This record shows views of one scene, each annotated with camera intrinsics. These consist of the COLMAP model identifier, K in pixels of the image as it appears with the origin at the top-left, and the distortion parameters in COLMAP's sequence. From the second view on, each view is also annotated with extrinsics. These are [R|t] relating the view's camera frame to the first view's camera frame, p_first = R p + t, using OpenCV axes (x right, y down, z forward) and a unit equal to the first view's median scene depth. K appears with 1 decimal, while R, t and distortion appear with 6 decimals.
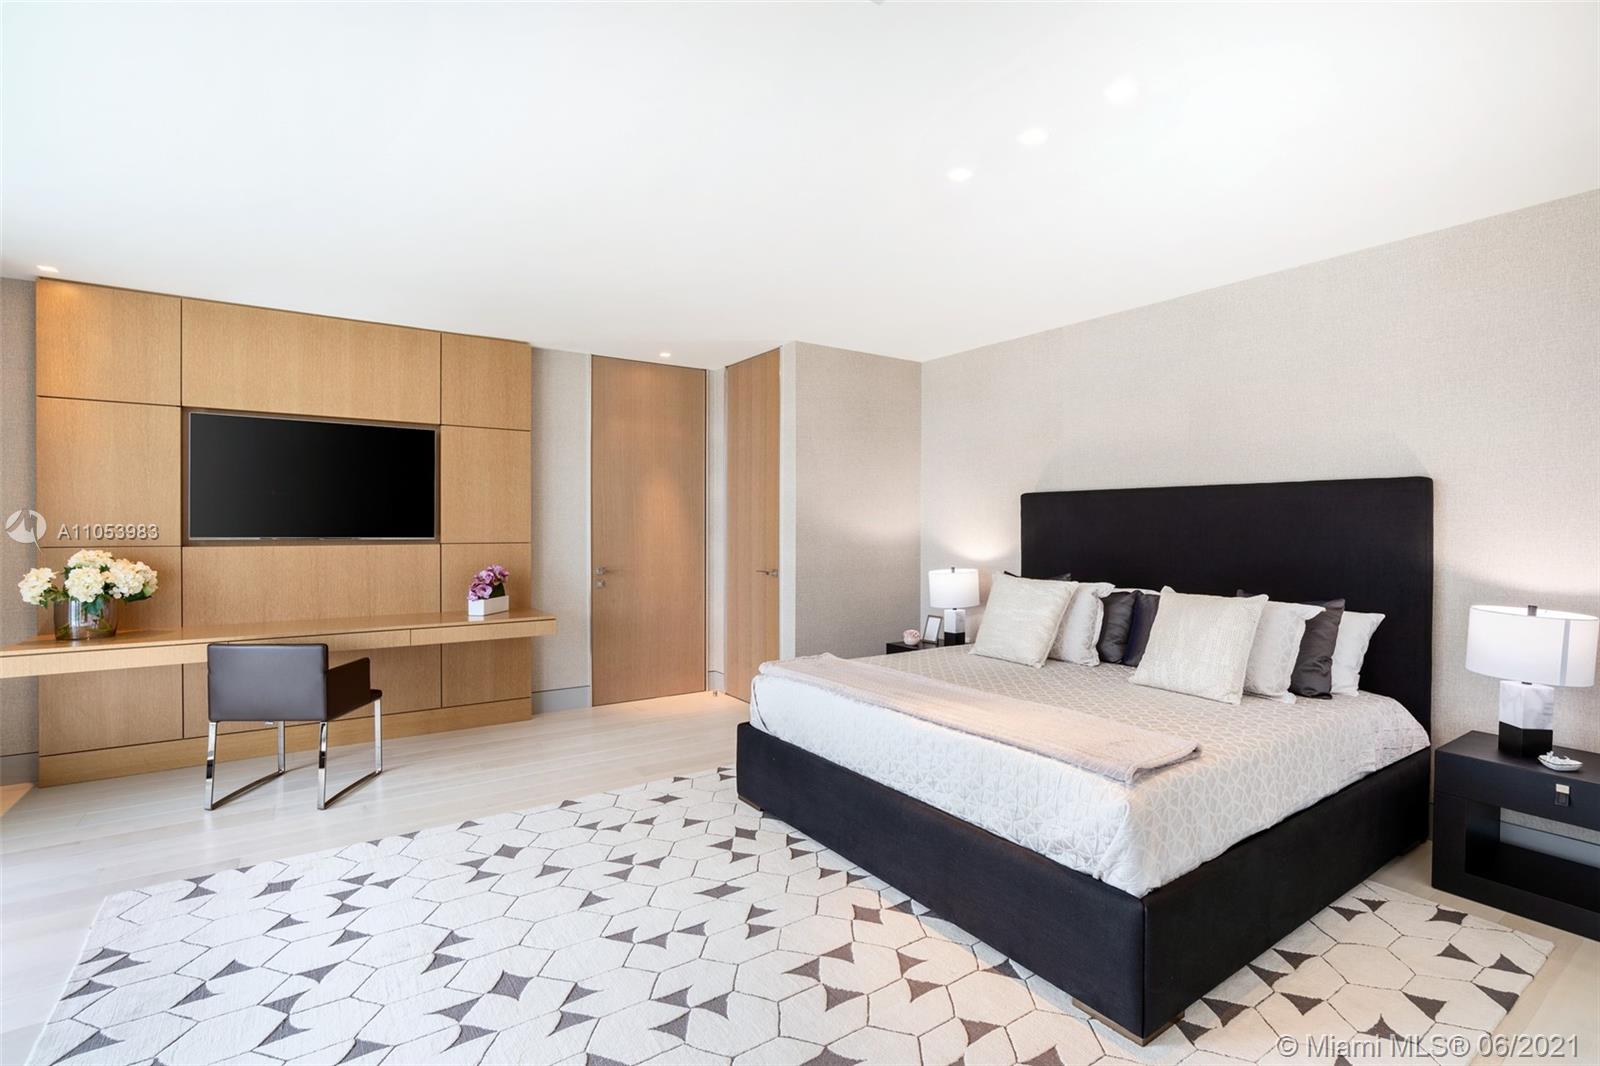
lens RADIAL K [[730.4, 0, 798.9], [0, 730.4, 526.3], [0, 0, 1]] dist [0.001832, 0.000037]
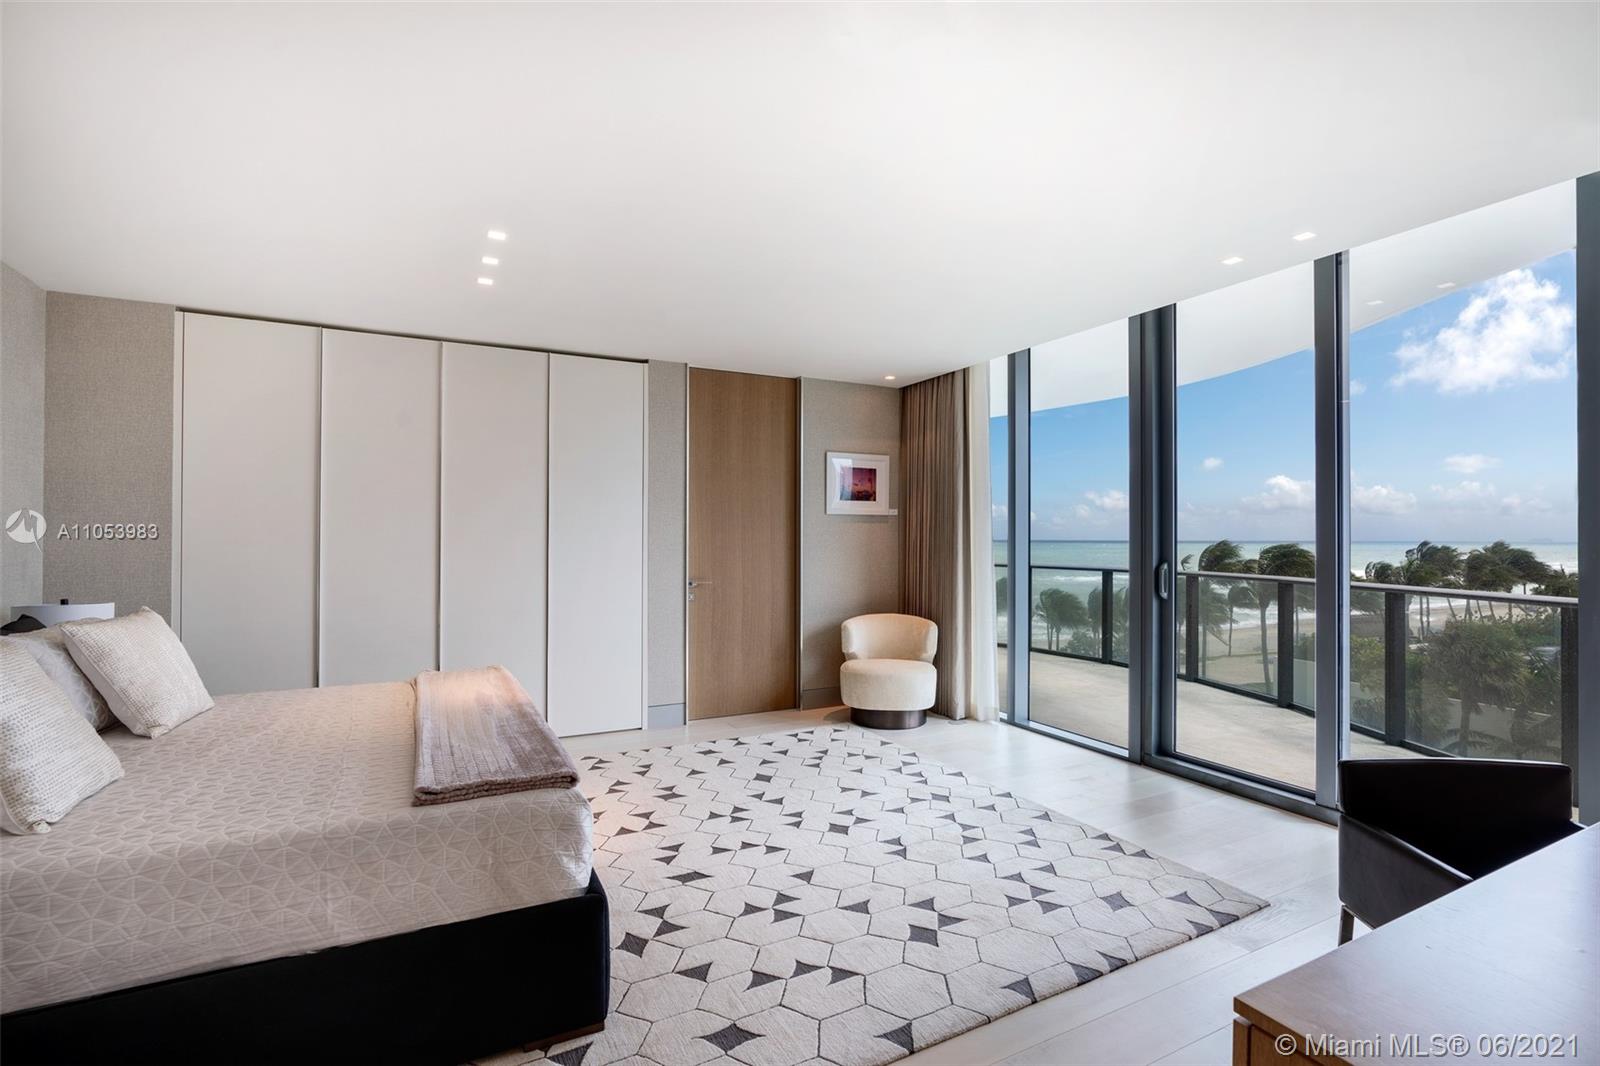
lens RADIAL K [[730.4, 0, 802.6], [0, 730.4, 535.9], [0, 0, 1]] dist [0.001832, 0.000037]
pose [[-0.992929, -0.004192, 0.118633, -0.502571], [-0.004305, 0.999990, -0.000696, -0.011451], [-0.118629, -0.001202, -0.992938, 2.591130]]
